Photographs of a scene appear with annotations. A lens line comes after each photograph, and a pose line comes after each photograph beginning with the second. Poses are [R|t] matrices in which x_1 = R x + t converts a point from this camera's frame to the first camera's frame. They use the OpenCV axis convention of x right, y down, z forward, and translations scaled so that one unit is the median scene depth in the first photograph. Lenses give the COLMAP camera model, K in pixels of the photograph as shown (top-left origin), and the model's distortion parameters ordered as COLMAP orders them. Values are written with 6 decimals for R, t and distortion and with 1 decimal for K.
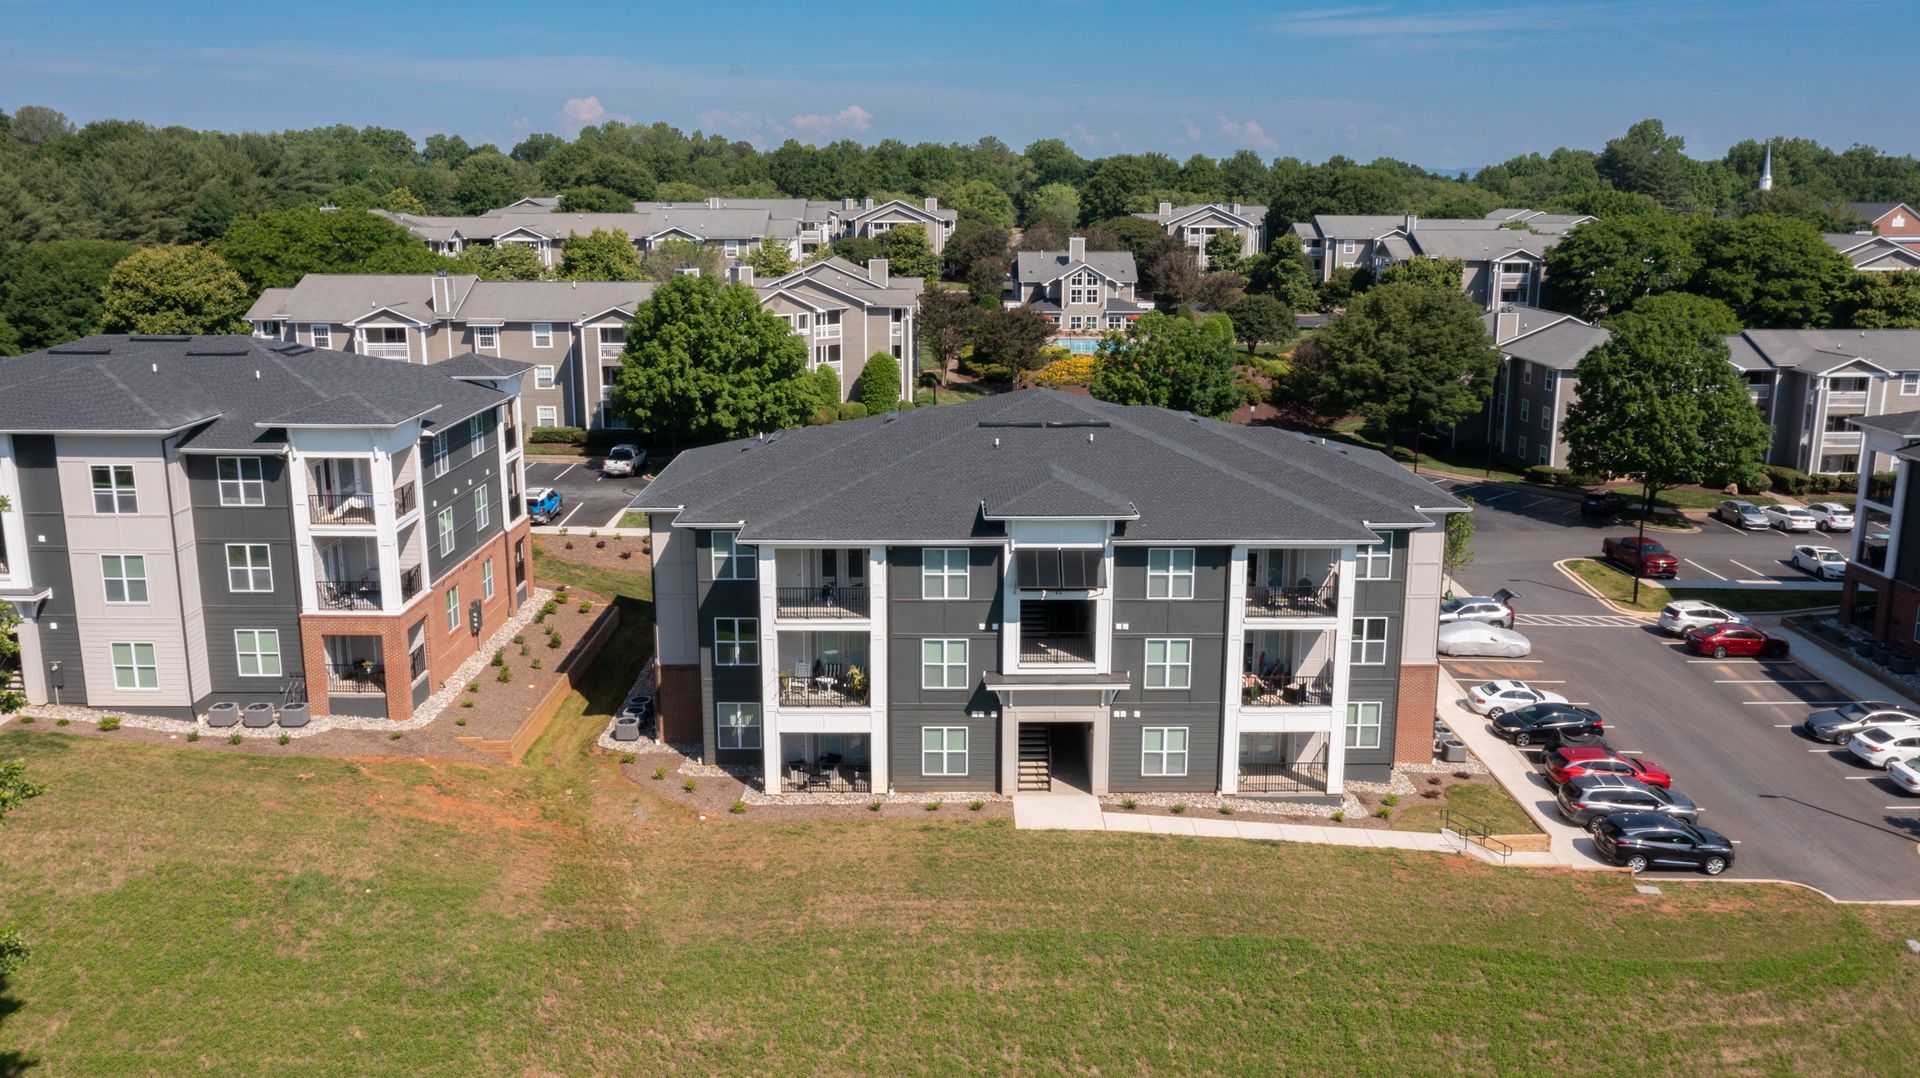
lens RADIAL K [[1525.7, 0, 948.9], [0, 1525.7, 536.5], [0, 0, 1]] dist [-0.005059, 0.002168]
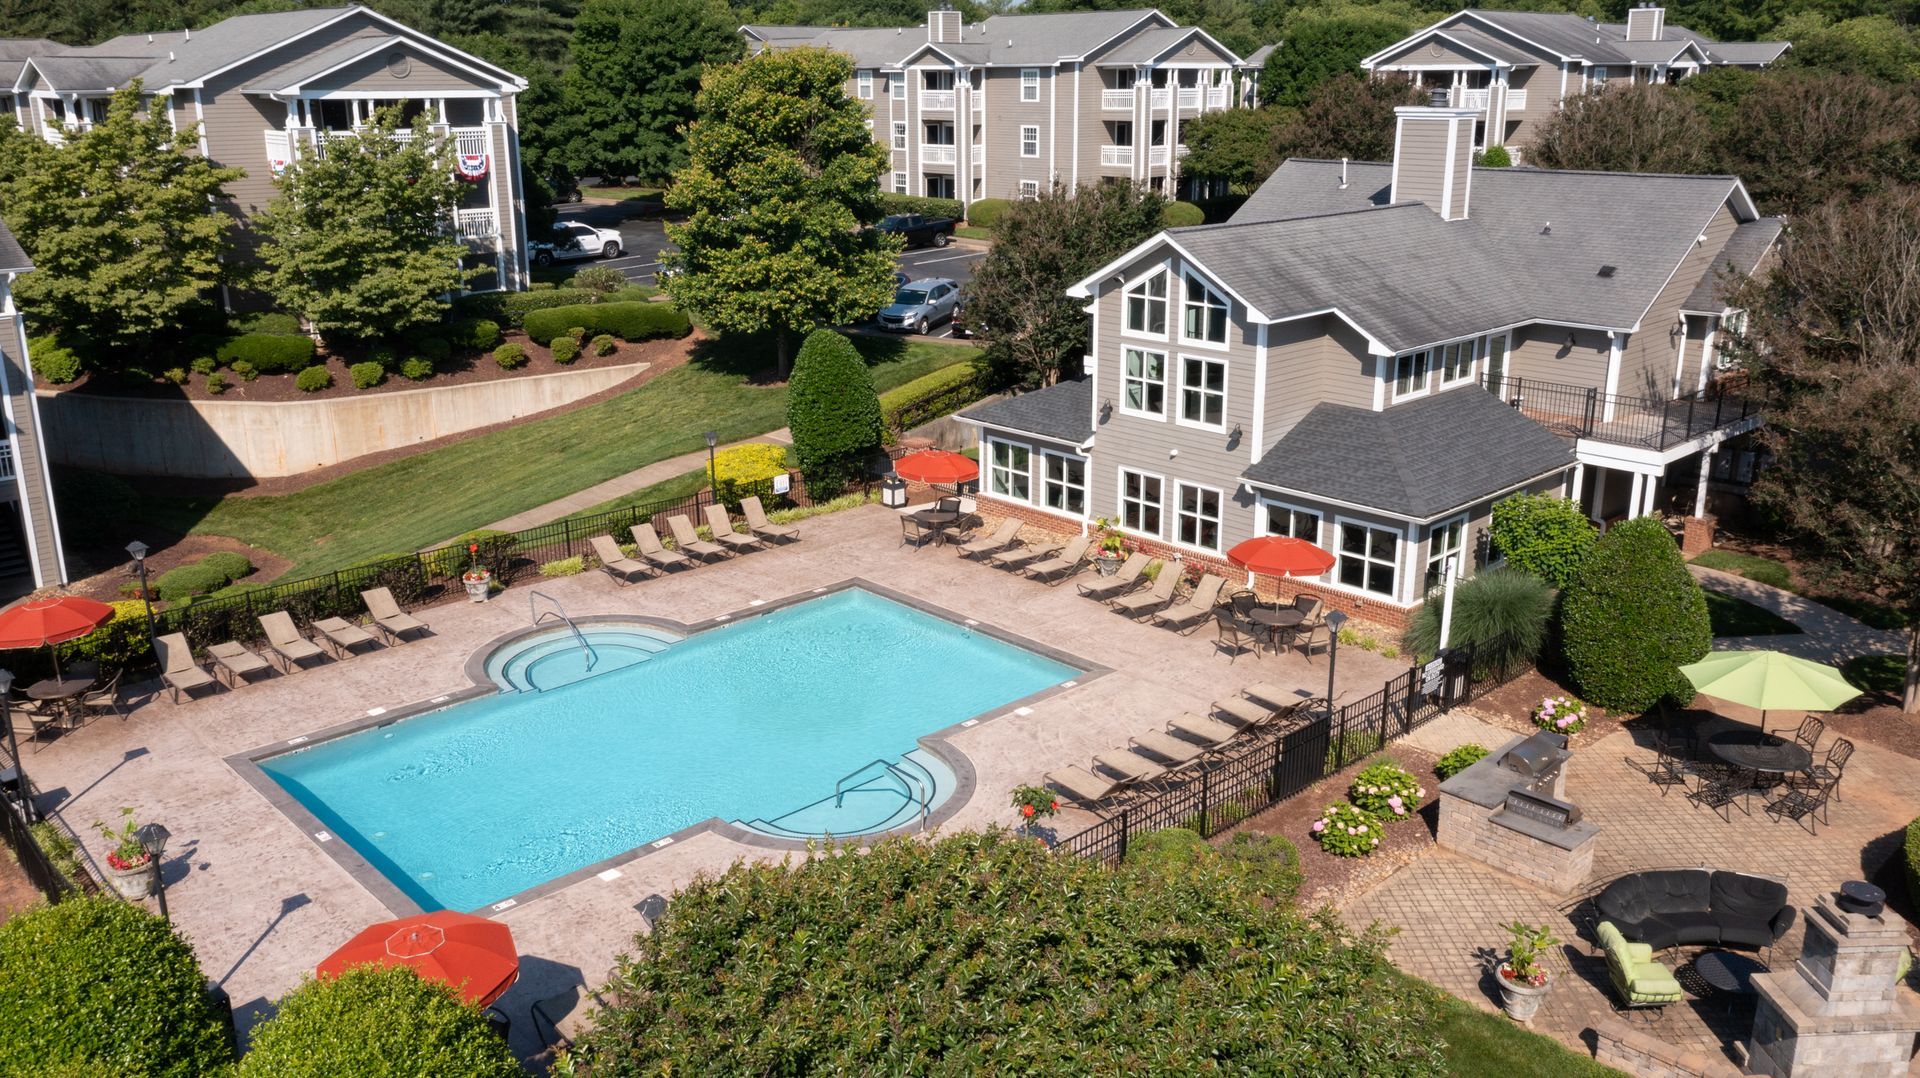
lens RADIAL K [[1525.7, 0, 943.1], [0, 1525.7, 528.8], [0, 0, 1]] dist [-0.005059, 0.002168]
pose [[0.685422, 0.202100, -0.699537, 0.192611], [-0.152070, 0.979256, 0.133911, -0.143193], [0.712090, 0.014593, 0.701937, 0.736252]]
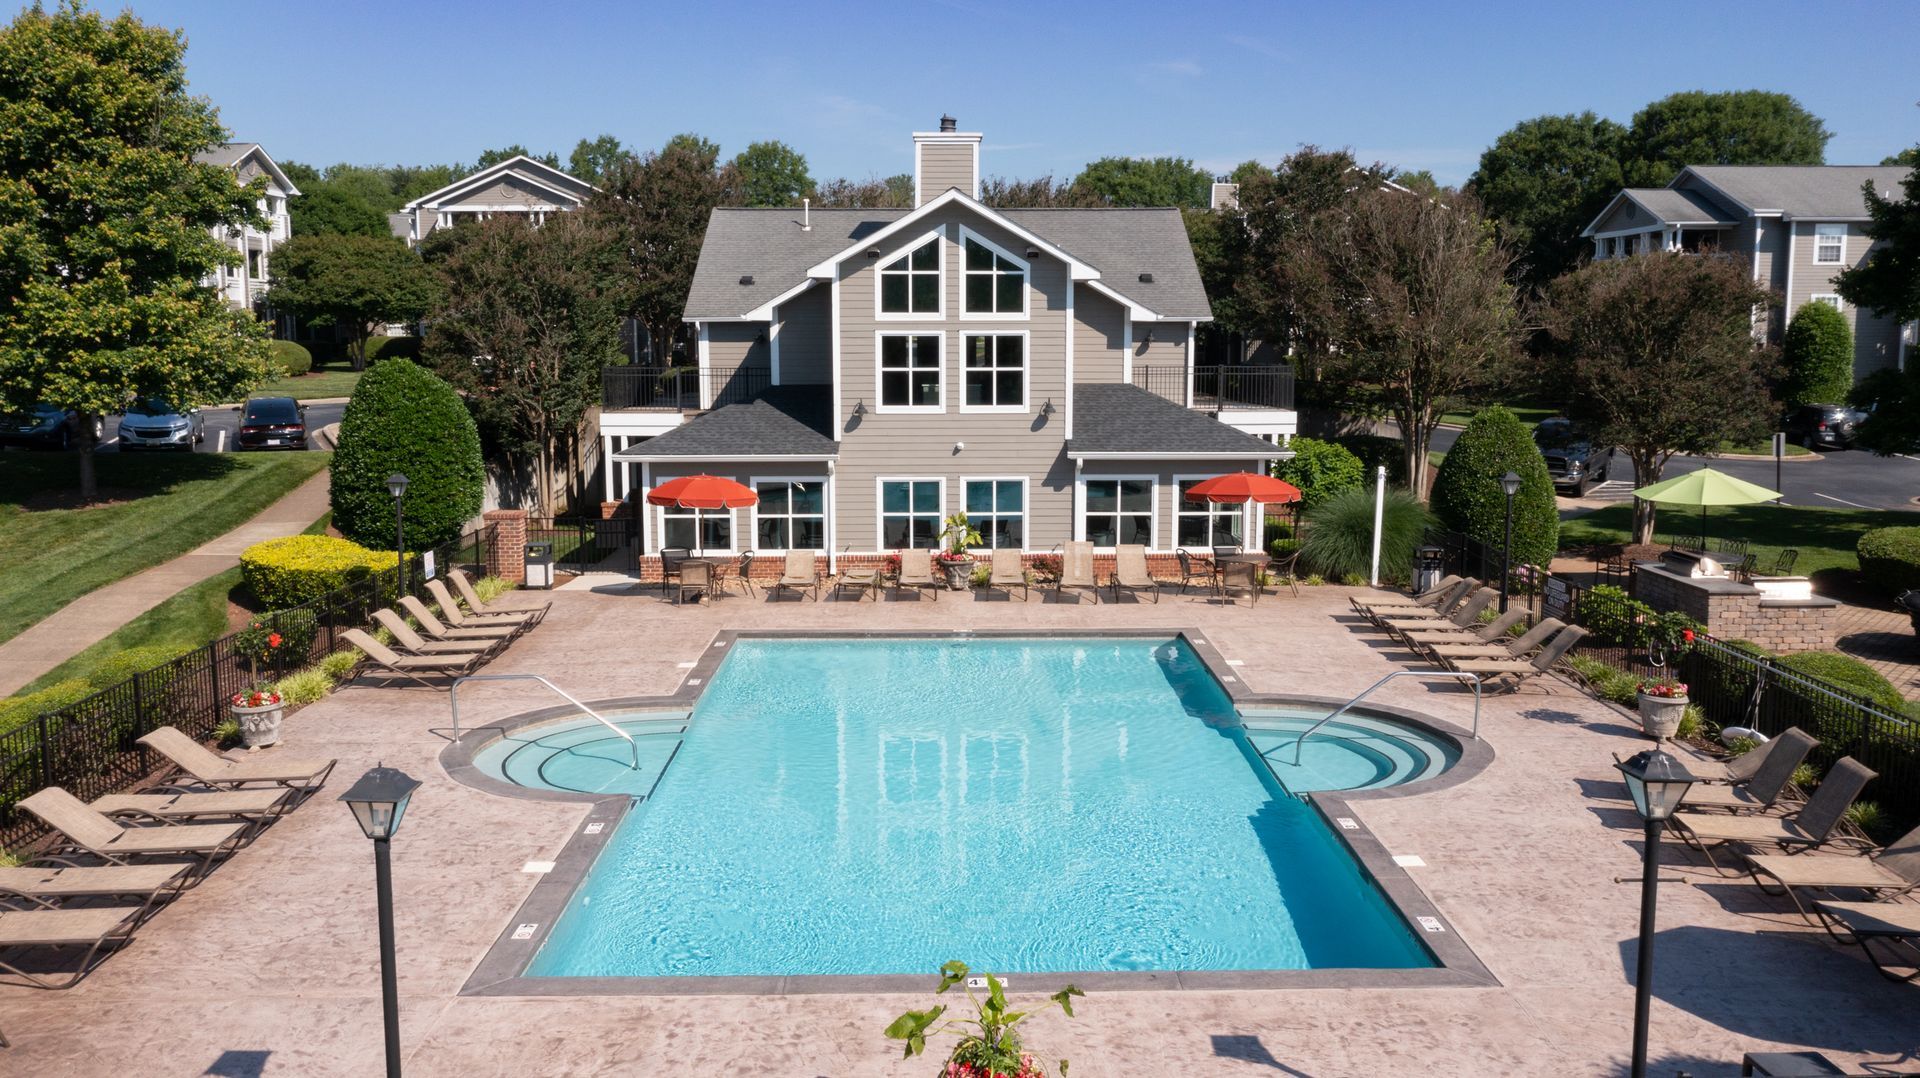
lens RADIAL K [[1525.7, 0, 964.4], [0, 1525.7, 529.1], [0, 0, 1]] dist [-0.005059, 0.002168]
pose [[0.999779, -0.005883, 0.020171, 0.076436], [0.007692, 0.995839, -0.090803, -0.107825], [-0.019553, 0.090938, 0.995665, 0.724939]]
